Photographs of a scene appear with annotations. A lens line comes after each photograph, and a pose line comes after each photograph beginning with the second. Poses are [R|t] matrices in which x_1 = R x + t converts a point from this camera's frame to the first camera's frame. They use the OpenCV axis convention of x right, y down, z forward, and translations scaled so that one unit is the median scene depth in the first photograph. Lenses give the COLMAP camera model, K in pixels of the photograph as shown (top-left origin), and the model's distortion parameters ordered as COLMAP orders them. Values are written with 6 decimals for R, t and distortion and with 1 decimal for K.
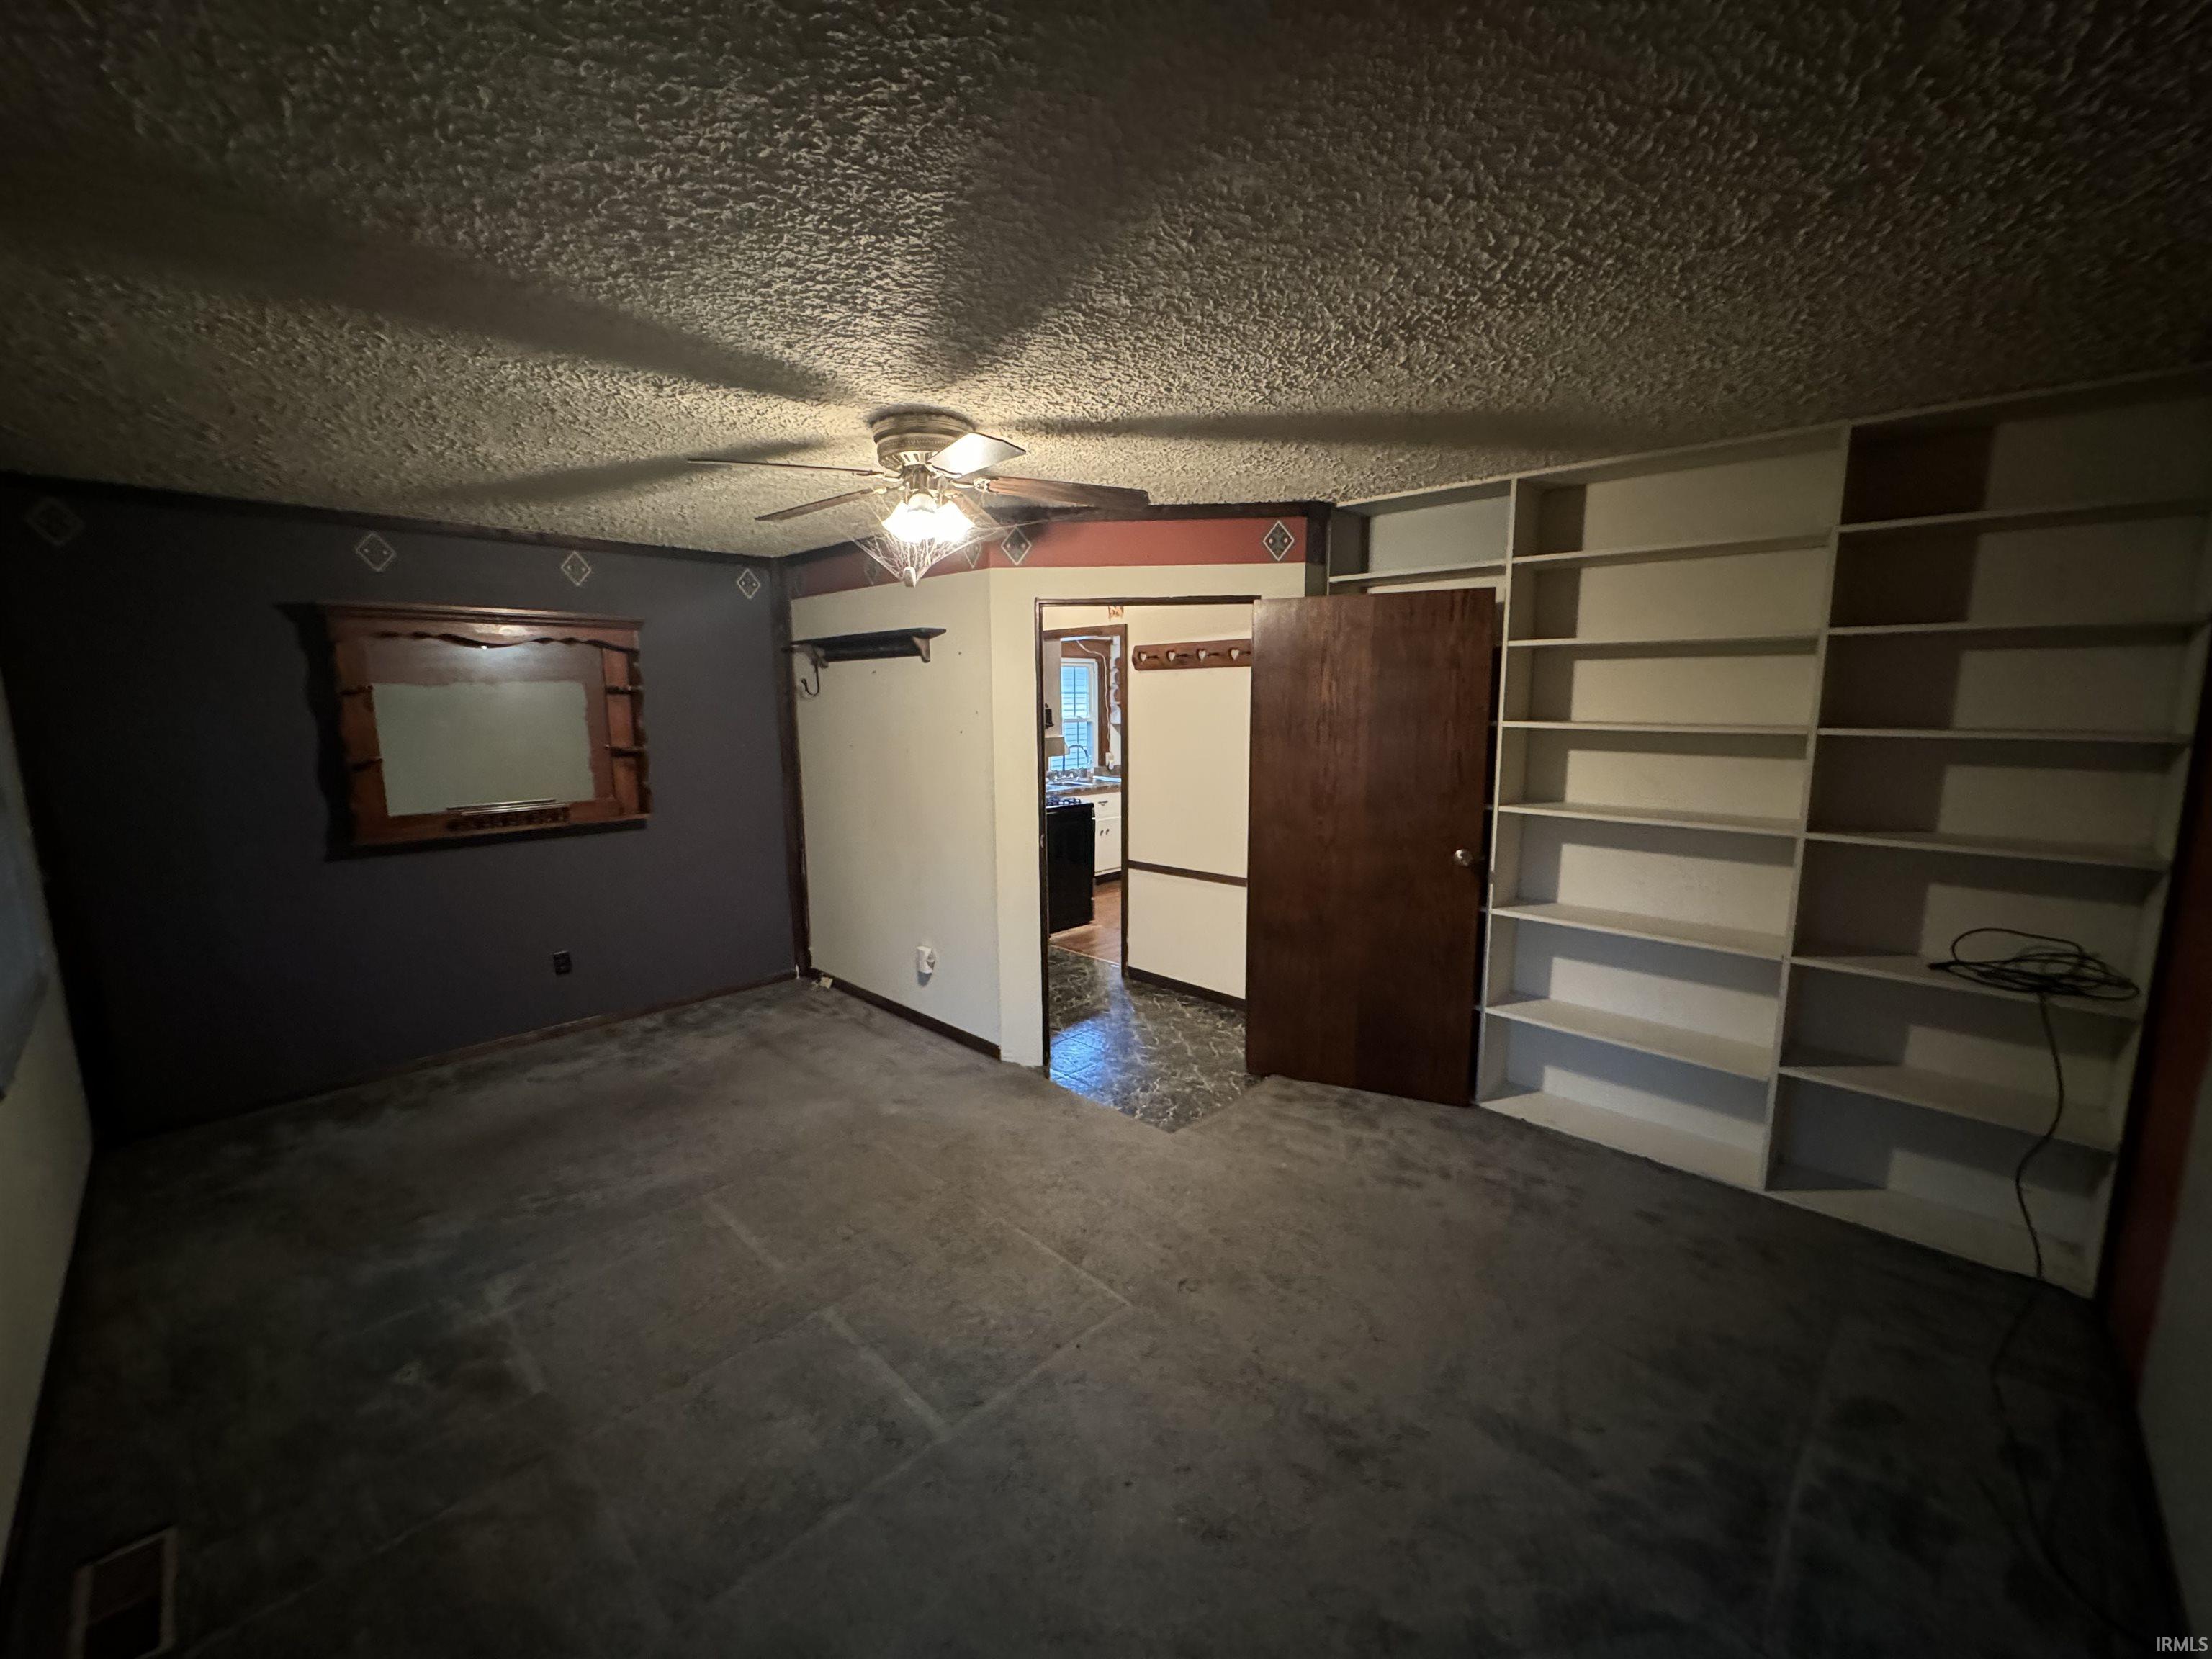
lens RADIAL K [[883.4, 0, 1102.9], [0, 883.4, 825.9], [0, 0, 1]] dist [-0.001452, 0.000232]
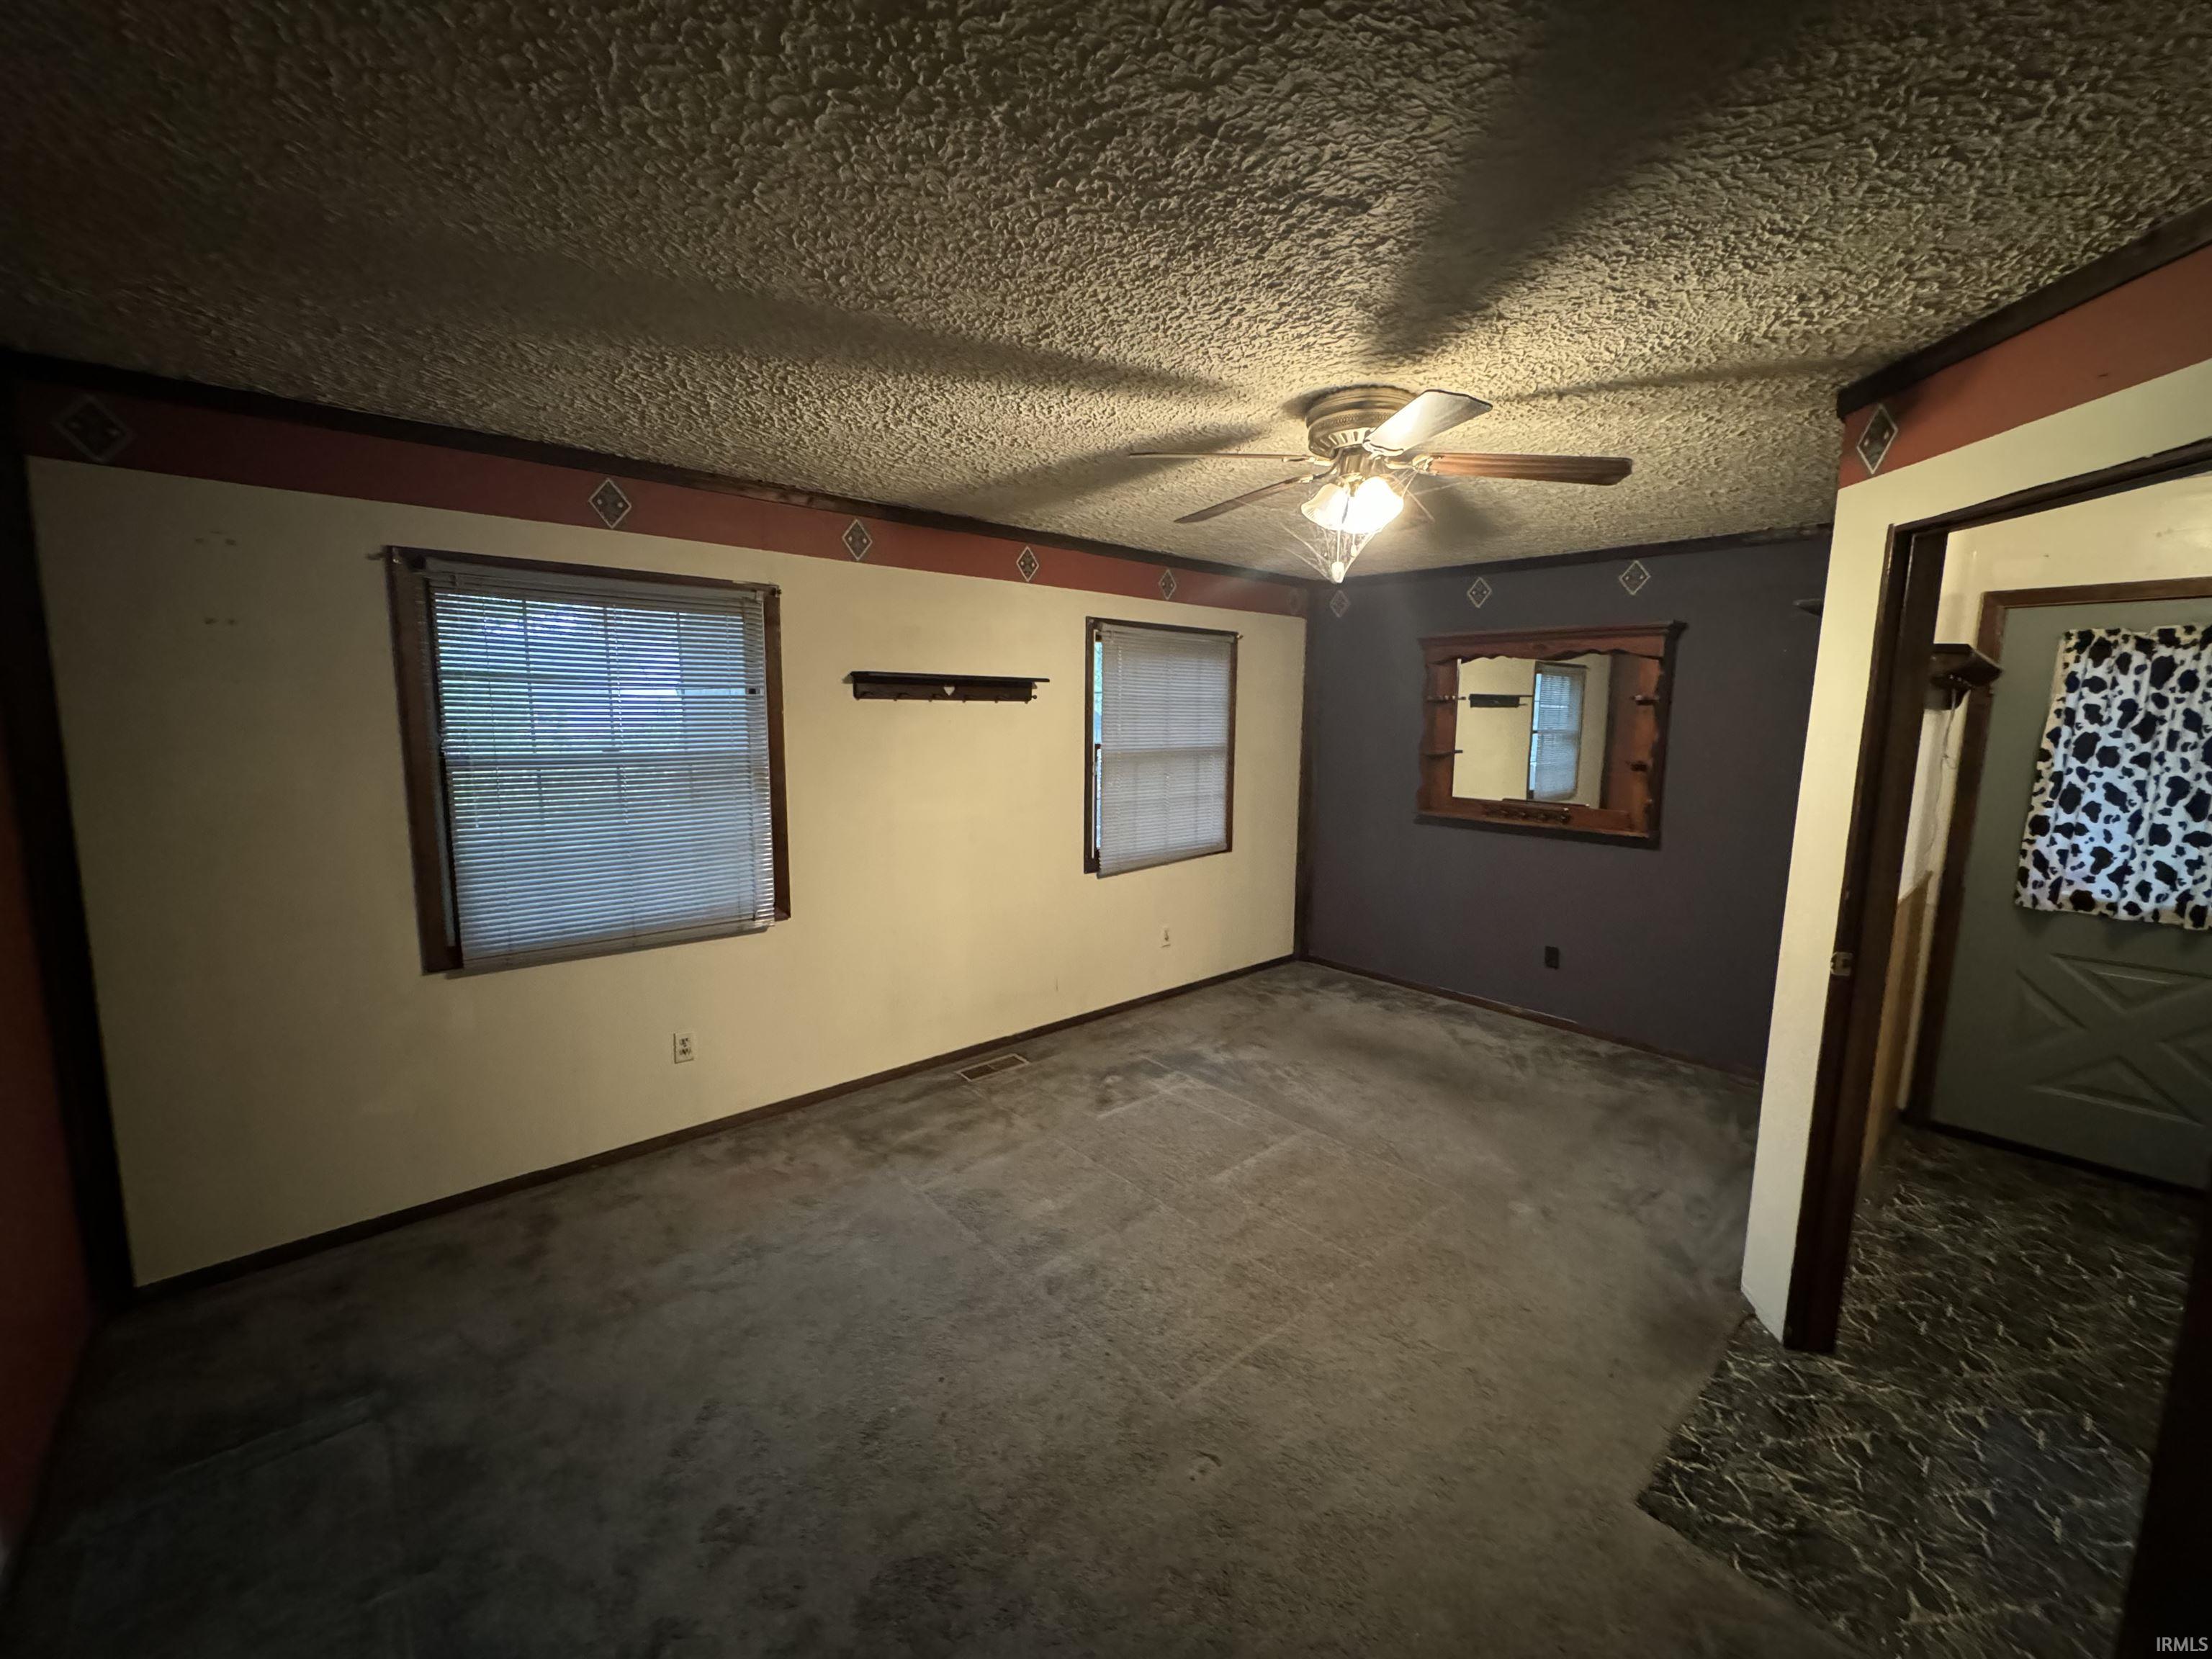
lens RADIAL K [[883.4, 0, 1102.9], [0, 883.4, 825.9], [0, 0, 1]] dist [-0.001452, 0.000232]
pose [[-0.073866, 0.136327, -0.987906, 0.516456], [-0.159911, 0.976175, 0.146665, -0.077120], [0.984364, 0.168810, -0.050306, 0.564831]]
